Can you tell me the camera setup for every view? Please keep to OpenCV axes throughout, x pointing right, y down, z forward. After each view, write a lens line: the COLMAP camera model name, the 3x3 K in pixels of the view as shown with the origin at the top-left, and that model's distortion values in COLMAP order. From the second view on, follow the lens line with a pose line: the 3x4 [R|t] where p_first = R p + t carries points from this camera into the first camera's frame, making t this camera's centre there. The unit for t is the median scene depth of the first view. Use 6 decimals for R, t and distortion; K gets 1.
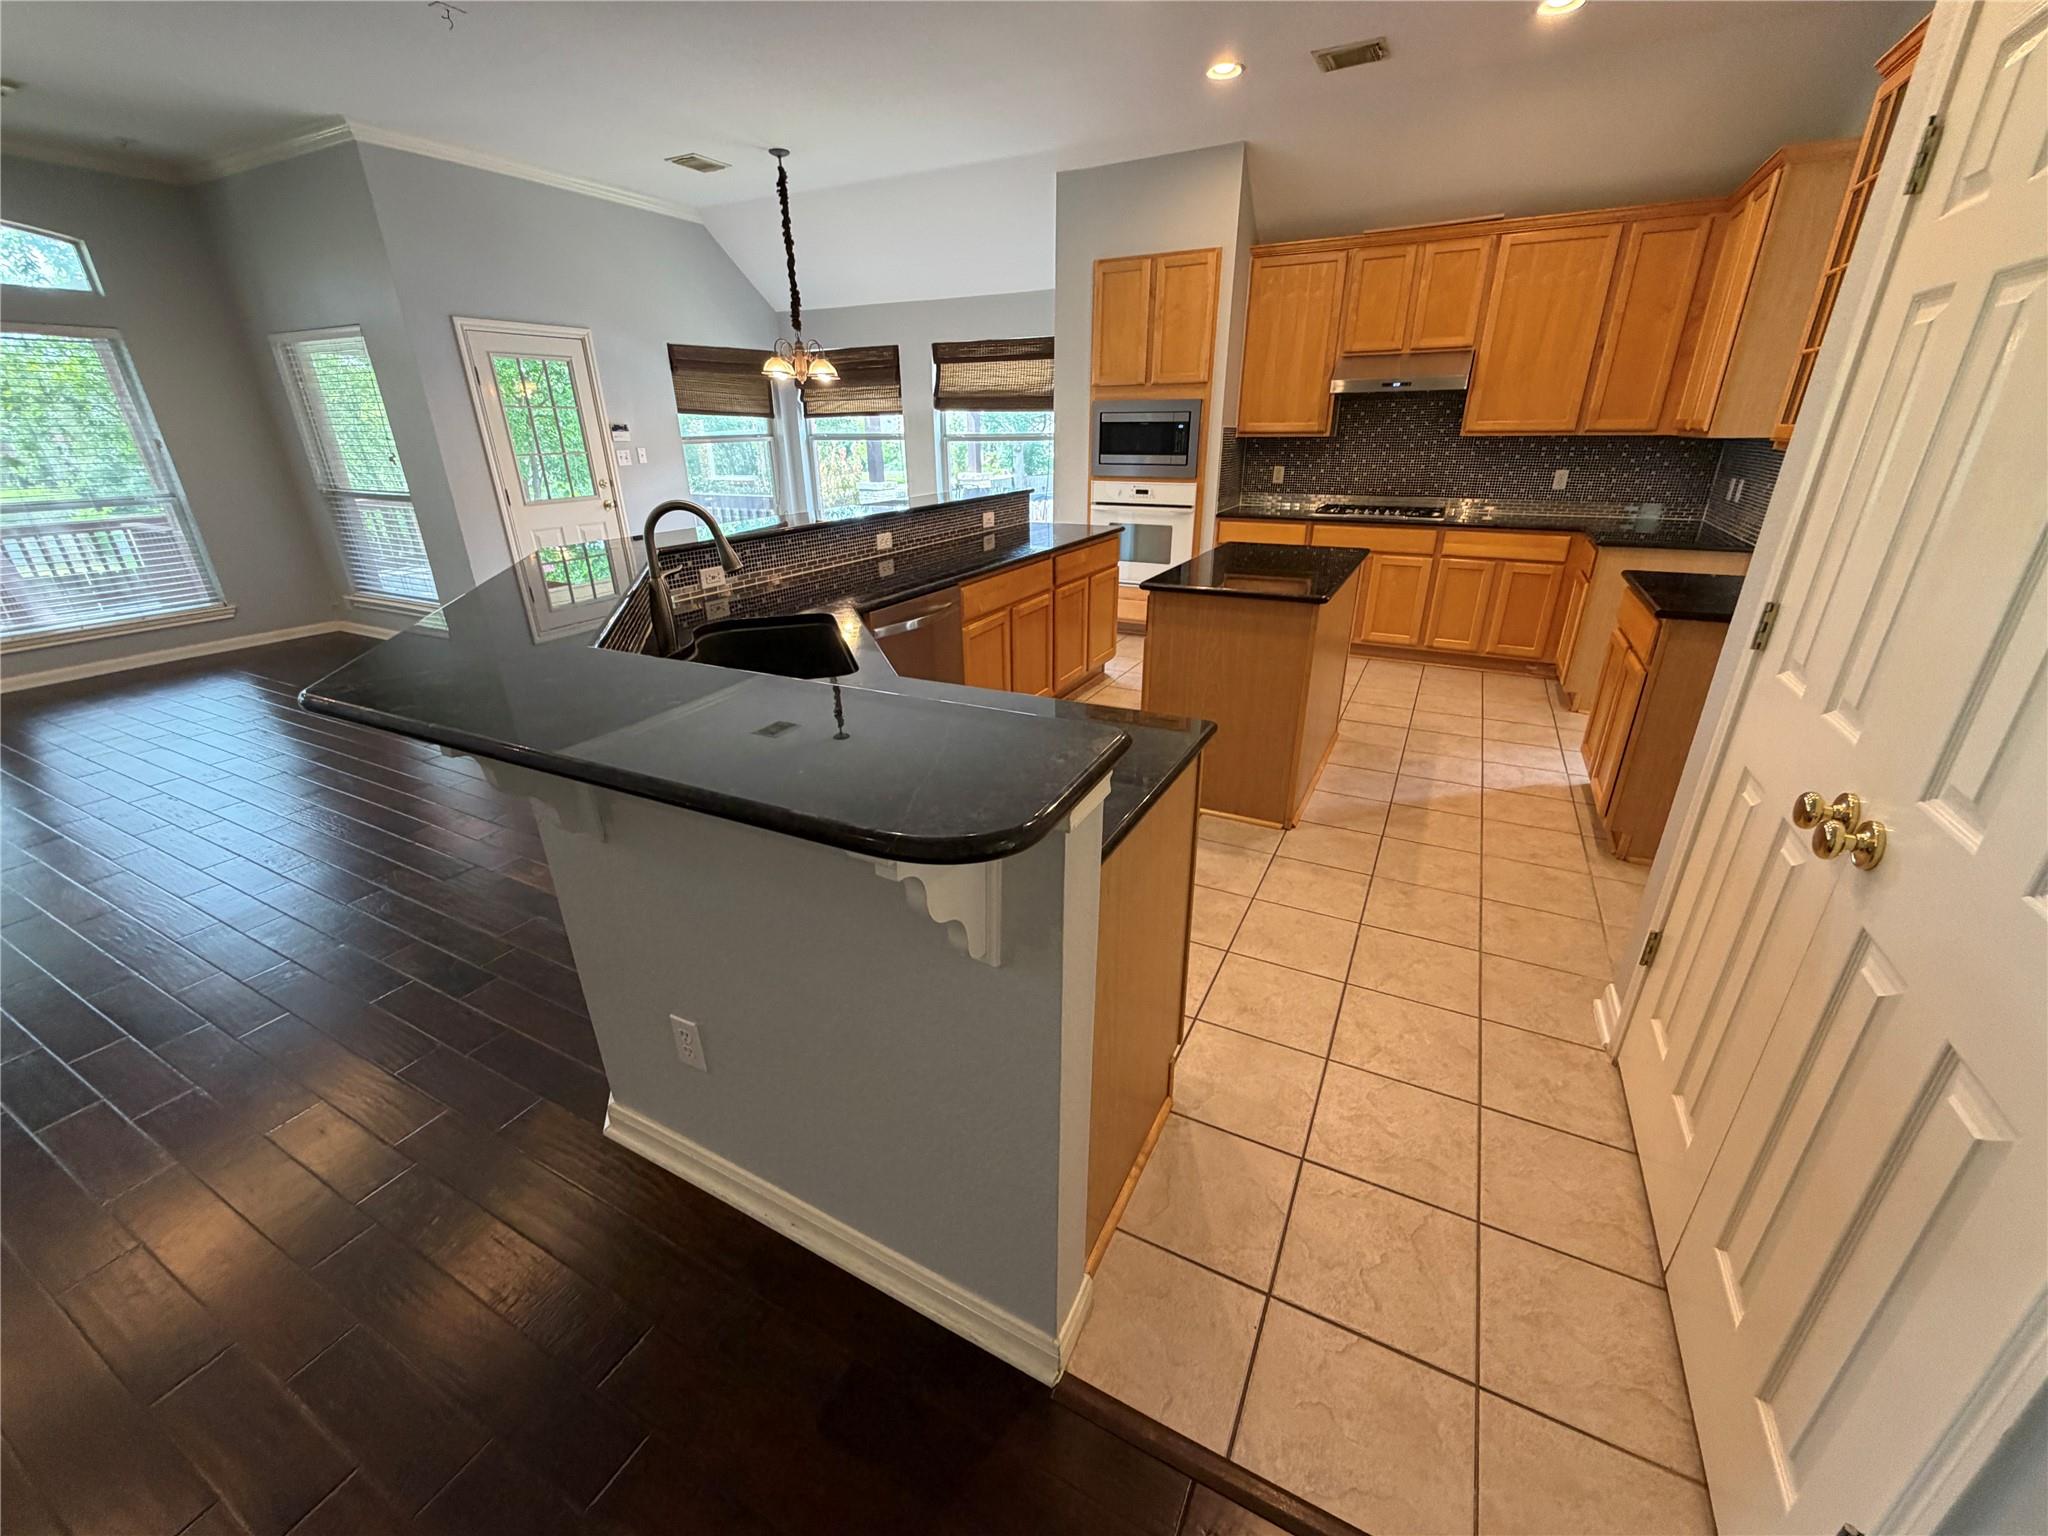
lens RADIAL K [[817.4, 0, 1019.5], [0, 817.4, 766.6], [0, 0, 1]] dist [0.000788, 0.000190]
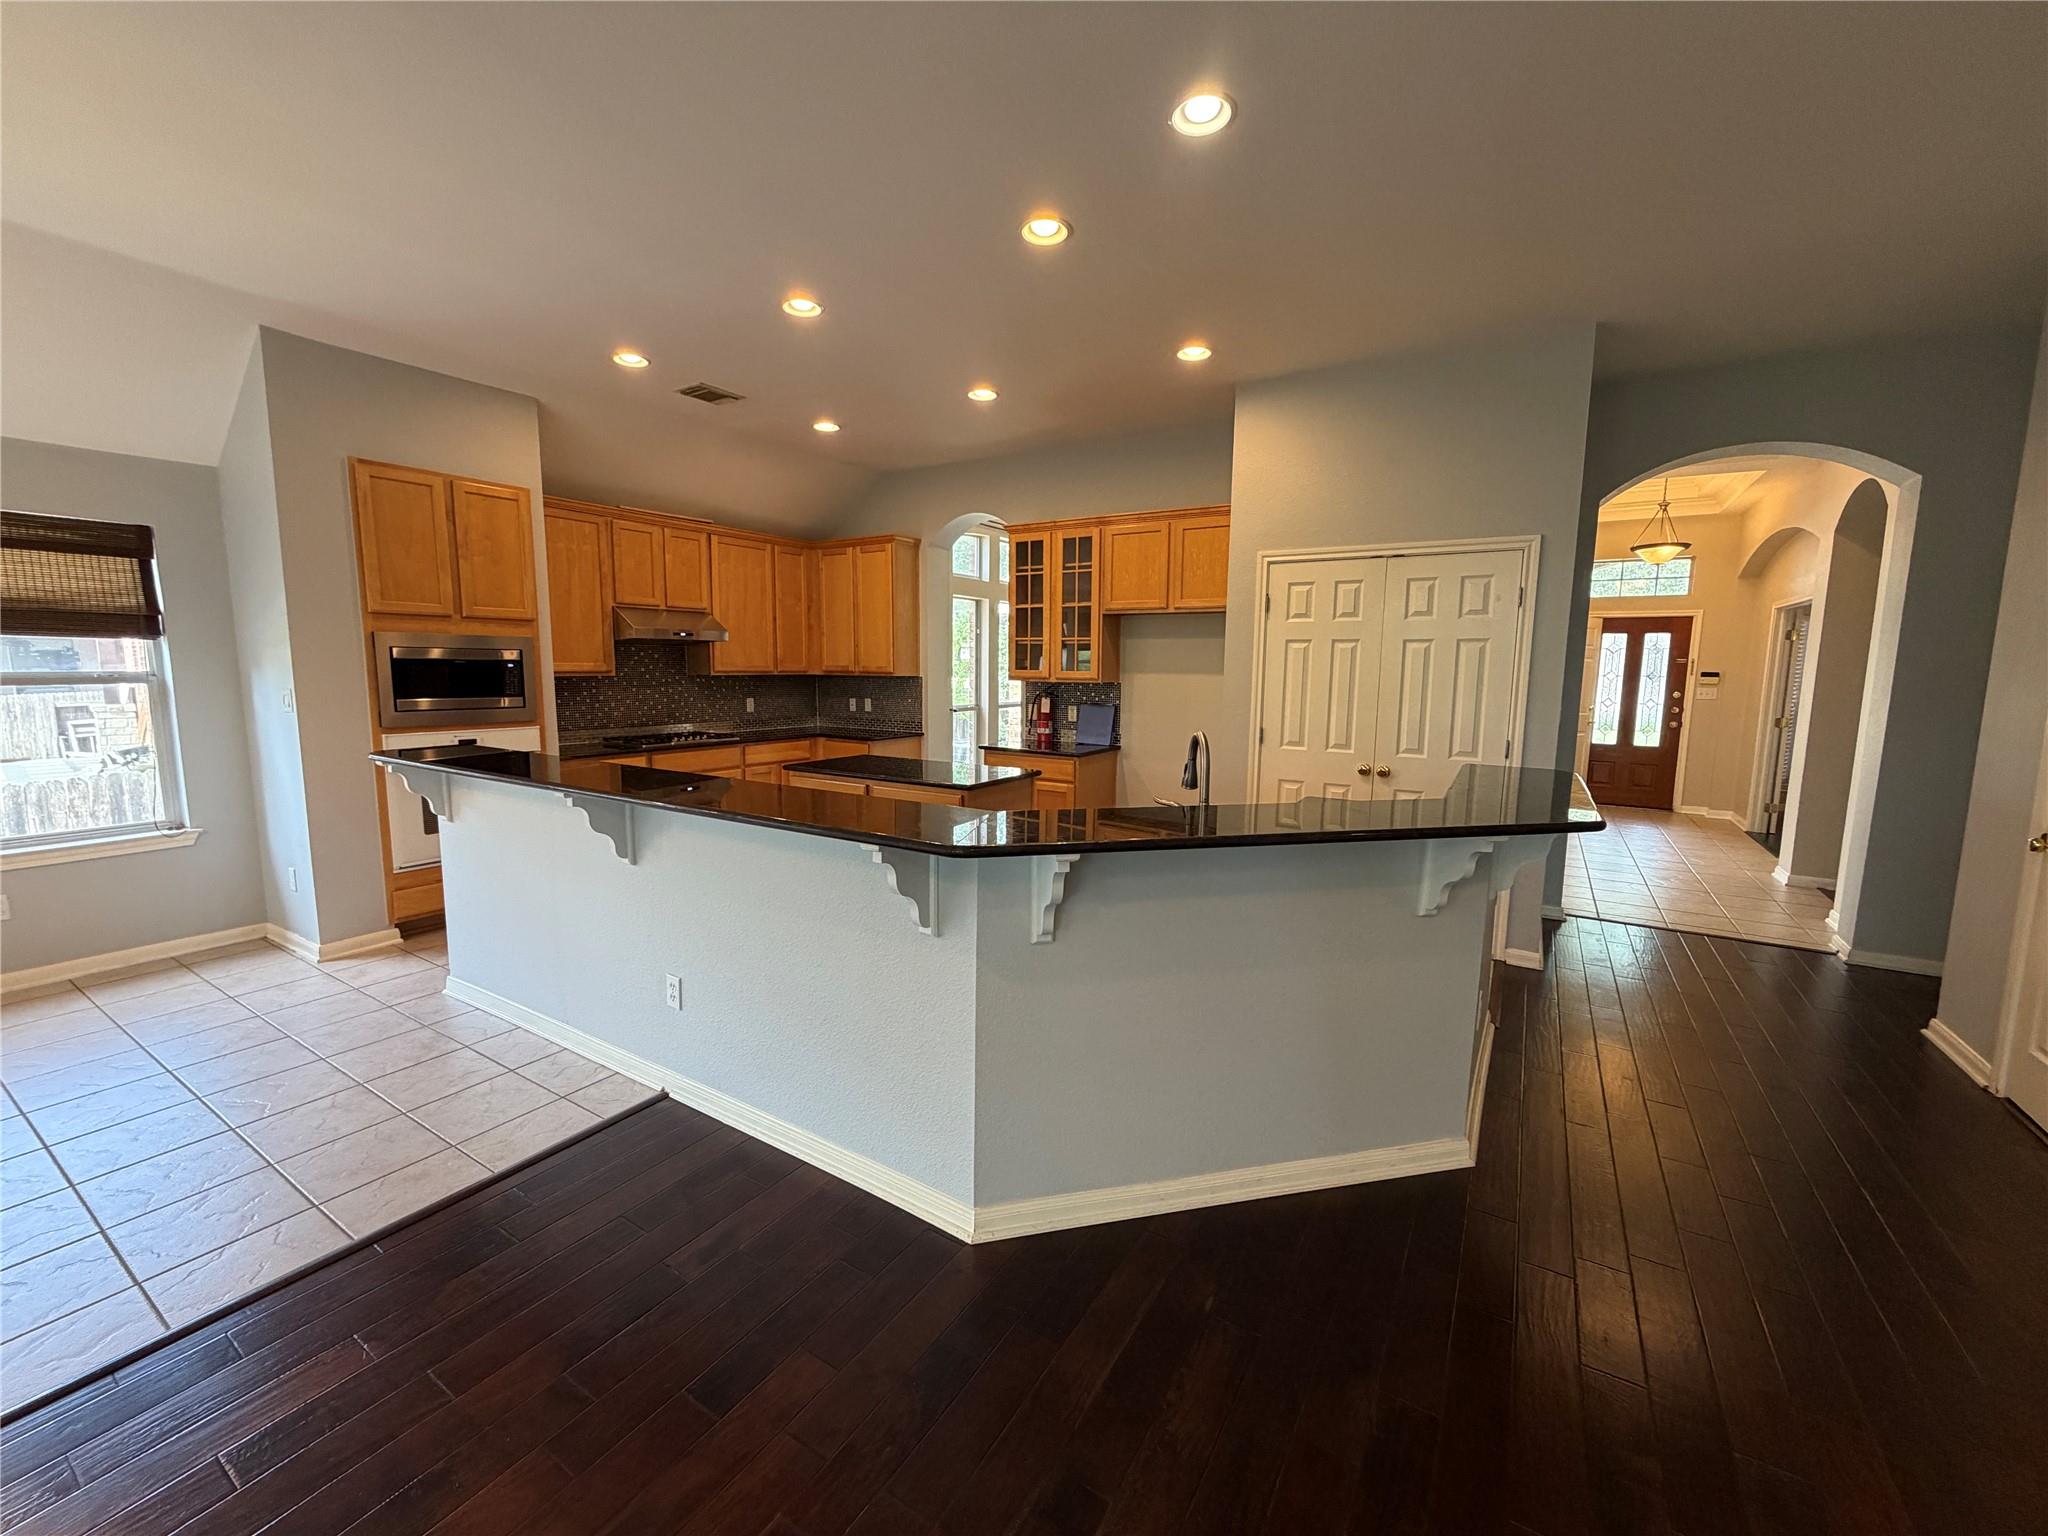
lens RADIAL K [[817.4, 0, 1019.5], [0, 817.4, 766.6], [0, 0, 1]] dist [0.000788, 0.000190]
pose [[0.077912, -0.113249, 0.990507, -0.624645], [0.374670, 0.924023, 0.076177, -0.183159], [-0.923879, 0.365178, 0.114424, 0.446965]]
